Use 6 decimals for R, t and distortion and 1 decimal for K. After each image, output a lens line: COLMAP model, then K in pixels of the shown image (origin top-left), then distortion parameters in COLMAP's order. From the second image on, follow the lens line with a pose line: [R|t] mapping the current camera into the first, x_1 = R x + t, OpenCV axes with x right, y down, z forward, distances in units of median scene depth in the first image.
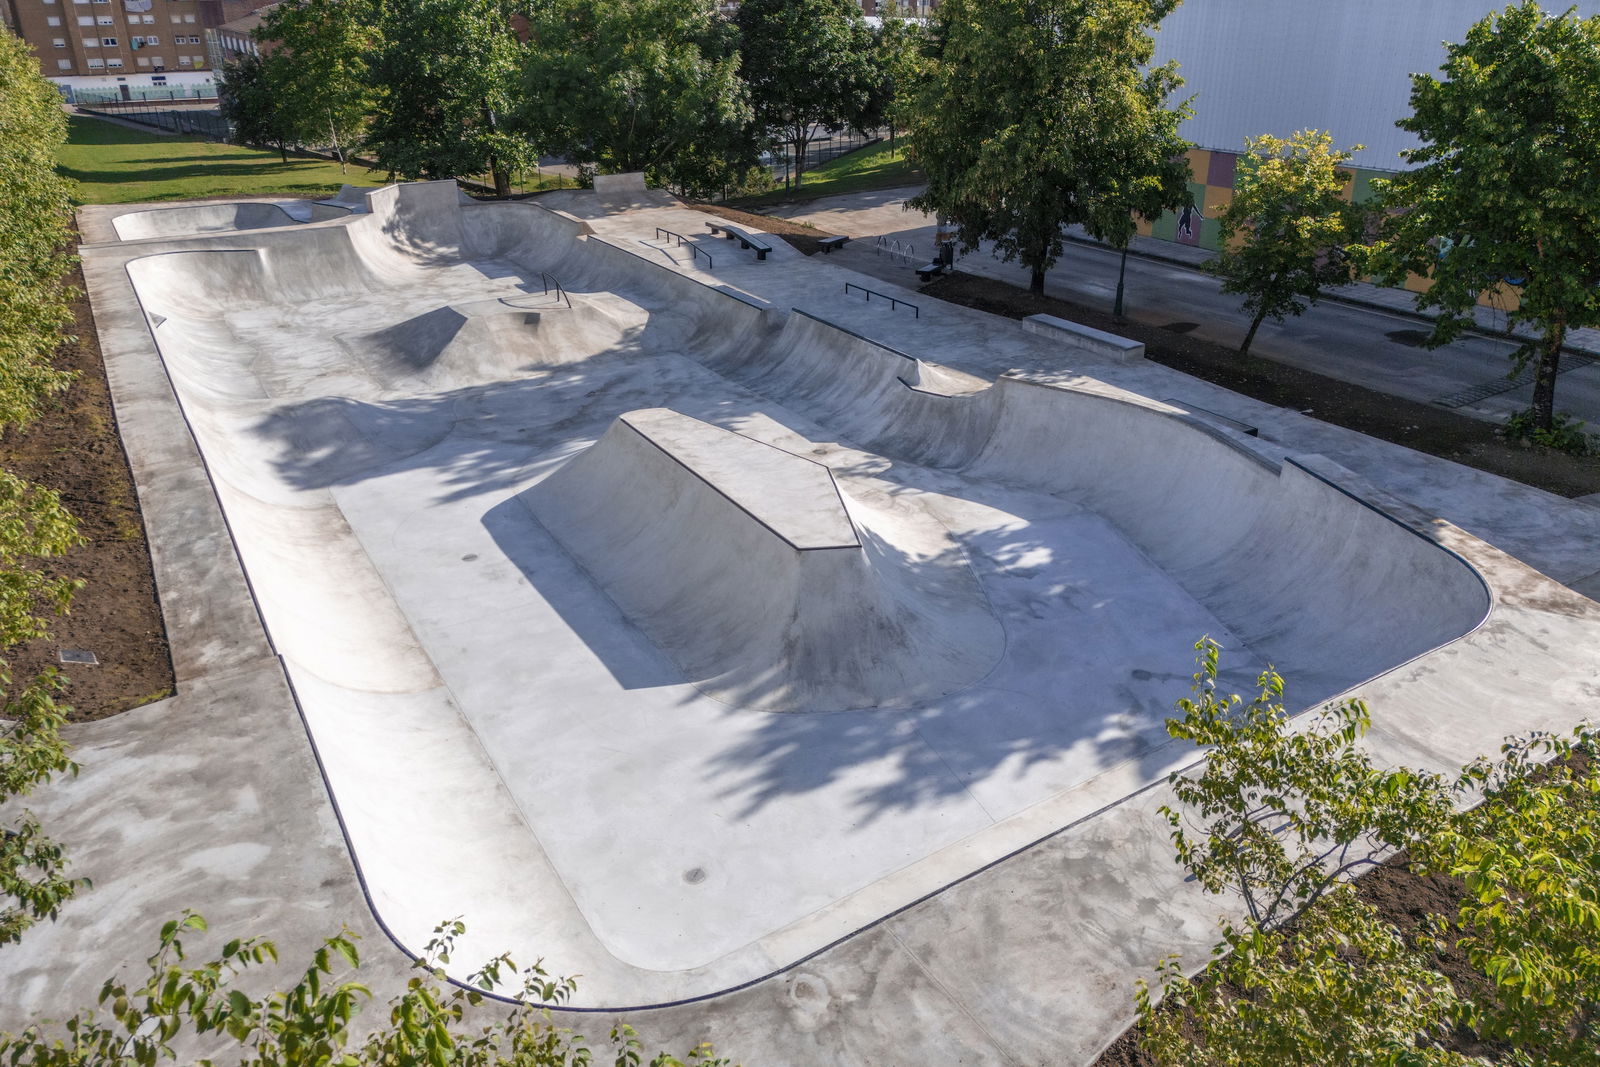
lens RADIAL K [[1167.4, 0, 811.4], [0, 1167.4, 477.4], [0, 0, 1]] dist [0.072336, -0.035283]
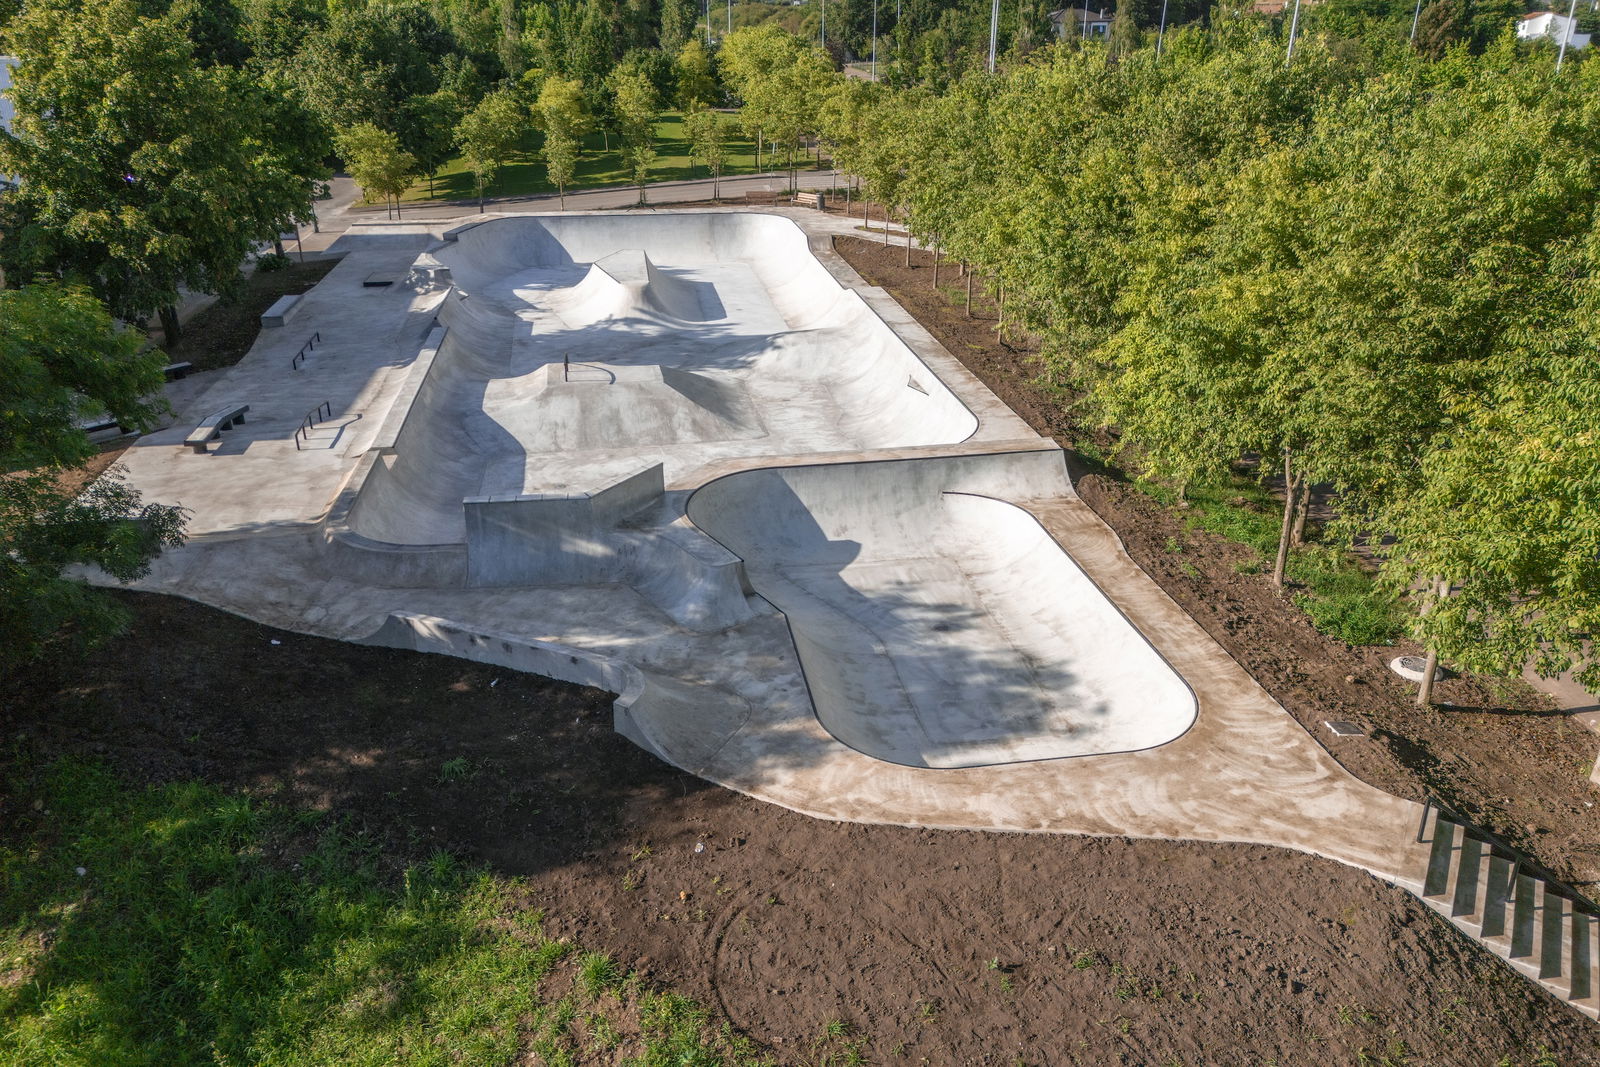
lens RADIAL K [[1167.4, 0, 804.1], [0, 1167.4, 536.1], [0, 0, 1]] dist [0.072336, -0.035283]
pose [[-0.923669, -0.151350, 0.352036, -0.917417], [0.146307, 0.709801, 0.689041, -0.841193], [-0.354162, 0.687950, -0.633477, 1.945458]]
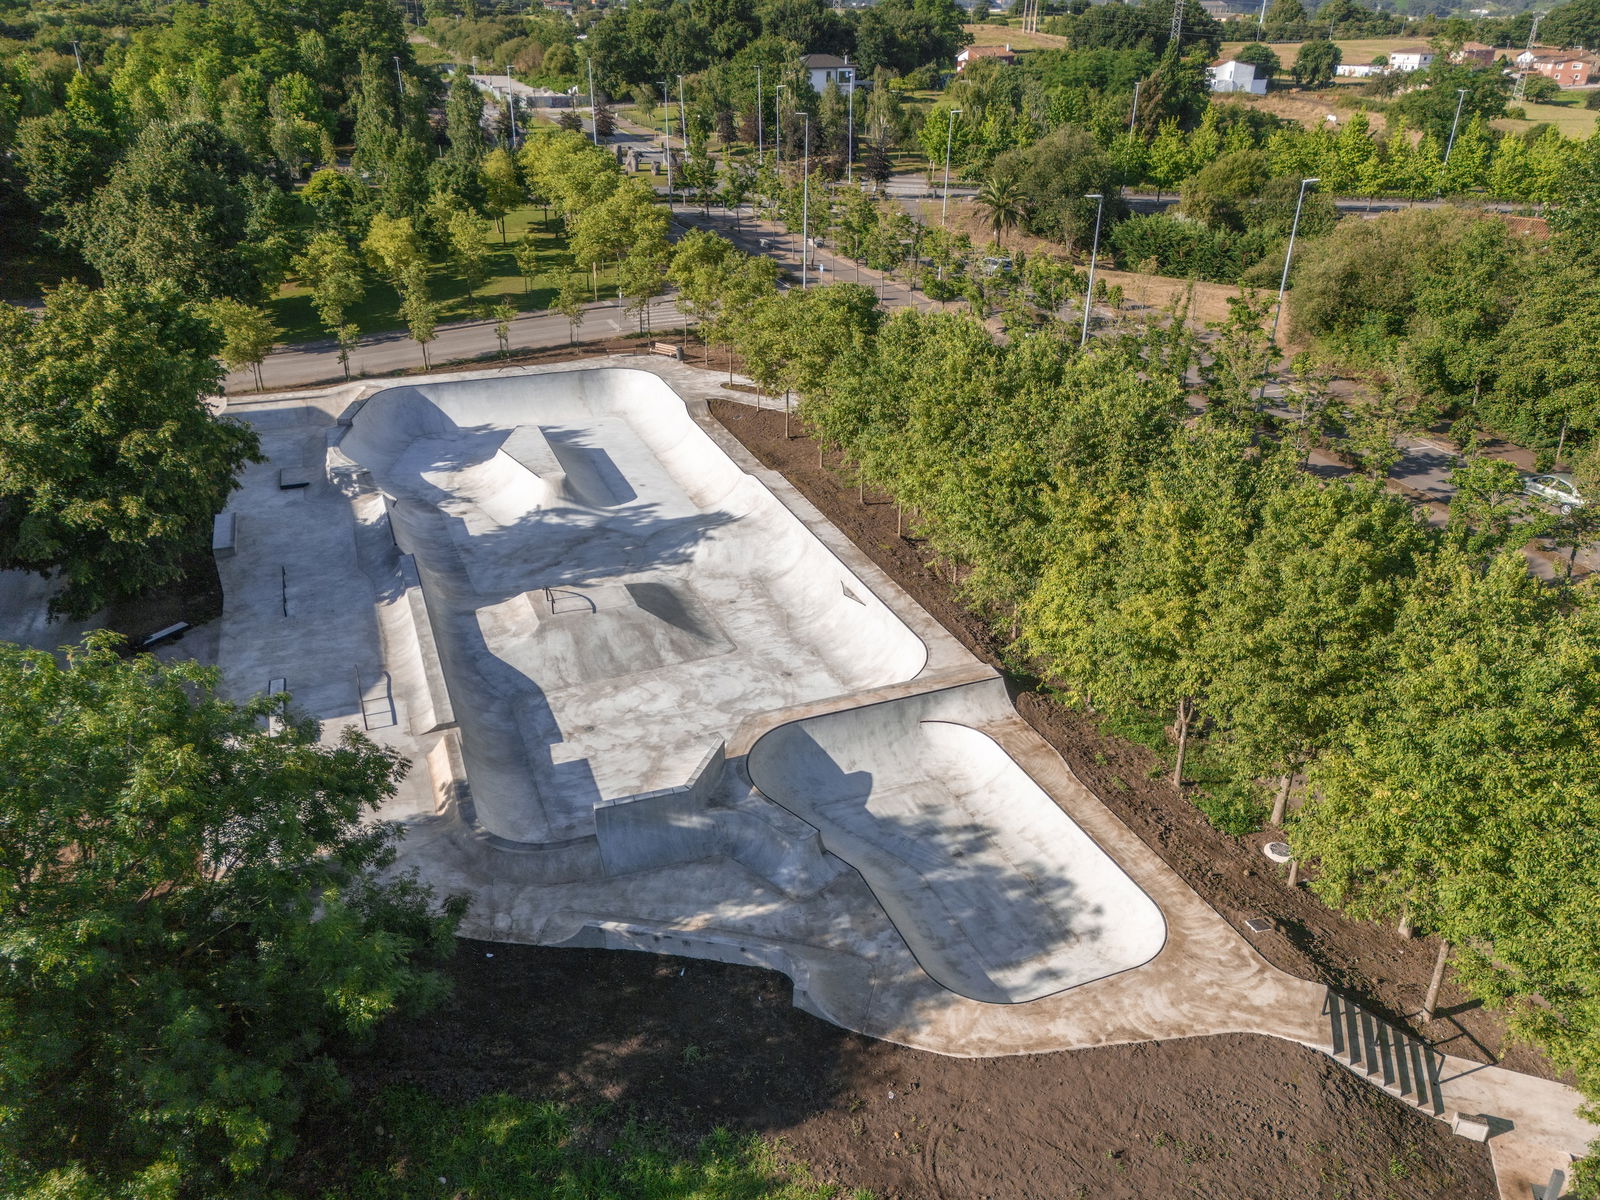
lens RADIAL K [[1158.8, 0, 805.0], [0, 1158.8, 606.1], [0, 0, 1]] dist [0.064729, -0.013682]
pose [[-0.984201, -0.082770, 0.156516, -0.757839], [0.063224, 0.661424, 0.747343, -1.165547], [-0.165381, 0.745431, -0.645741, 1.991697]]
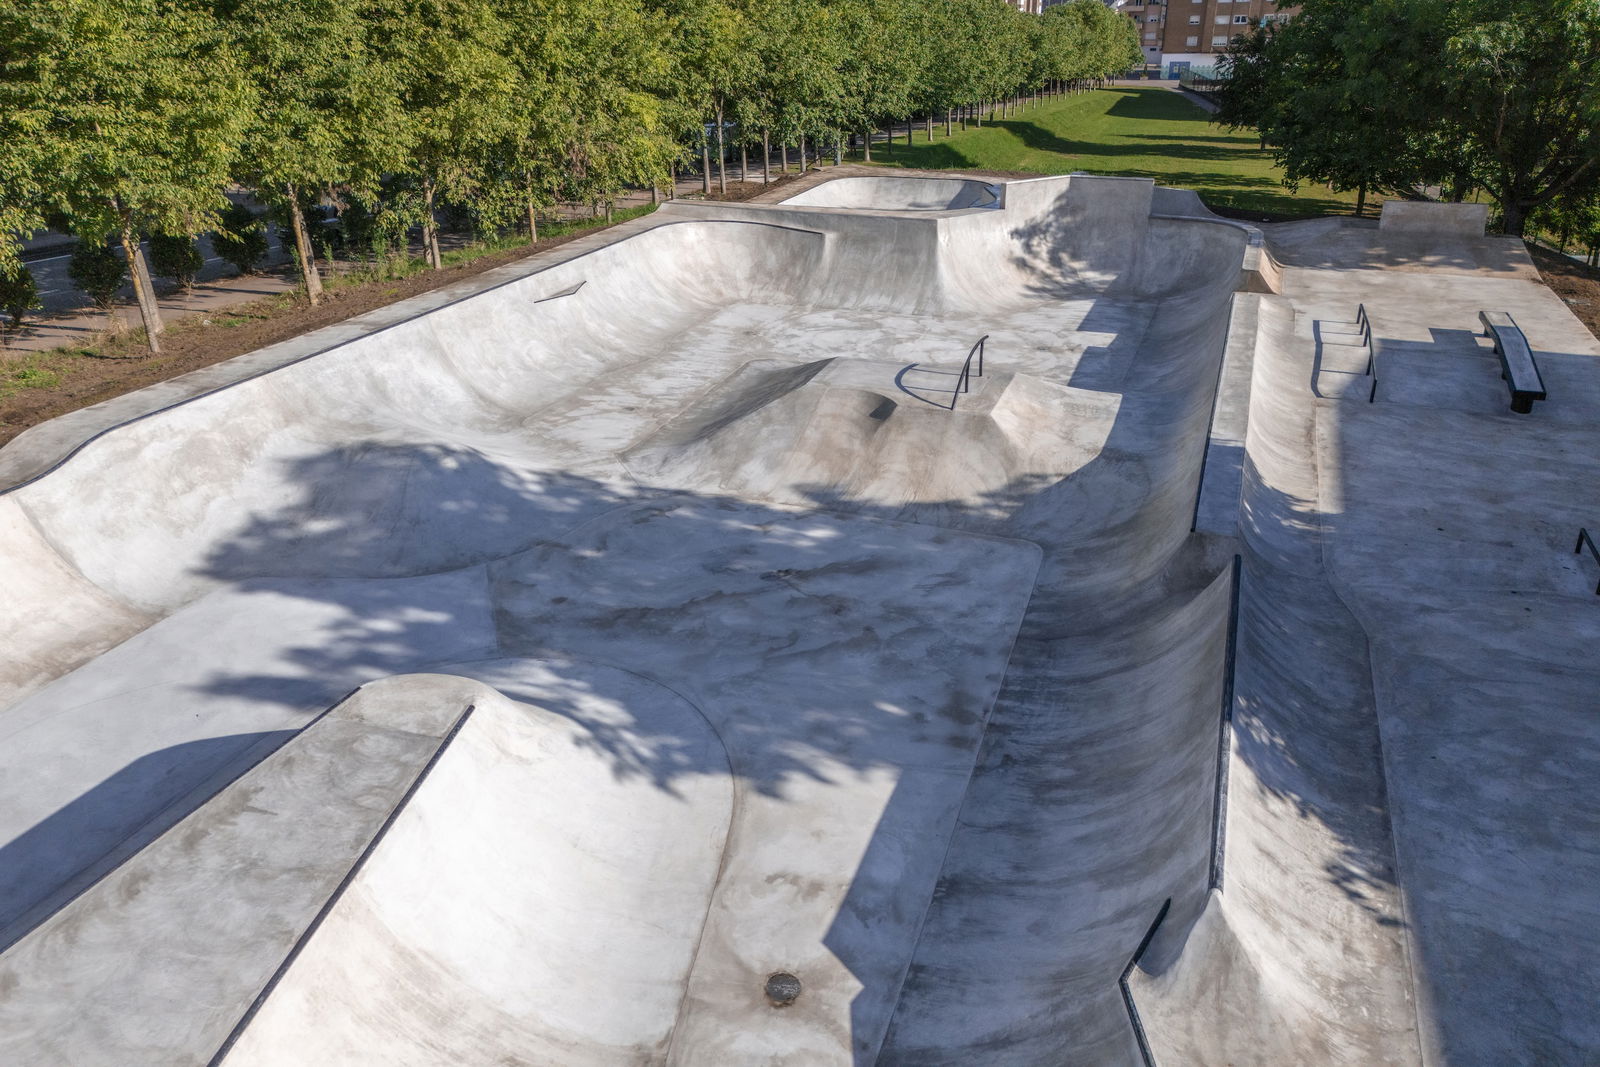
lens RADIAL K [[1167.4, 0, 796.3], [0, 1167.4, 480.6], [0, 0, 1]] dist [0.072336, -0.035283]
pose [[0.603244, 0.313811, -0.733226, 0.198784], [-0.307020, 0.939863, 0.149655, -0.196227], [0.736095, 0.134837, 0.663312, 0.646912]]
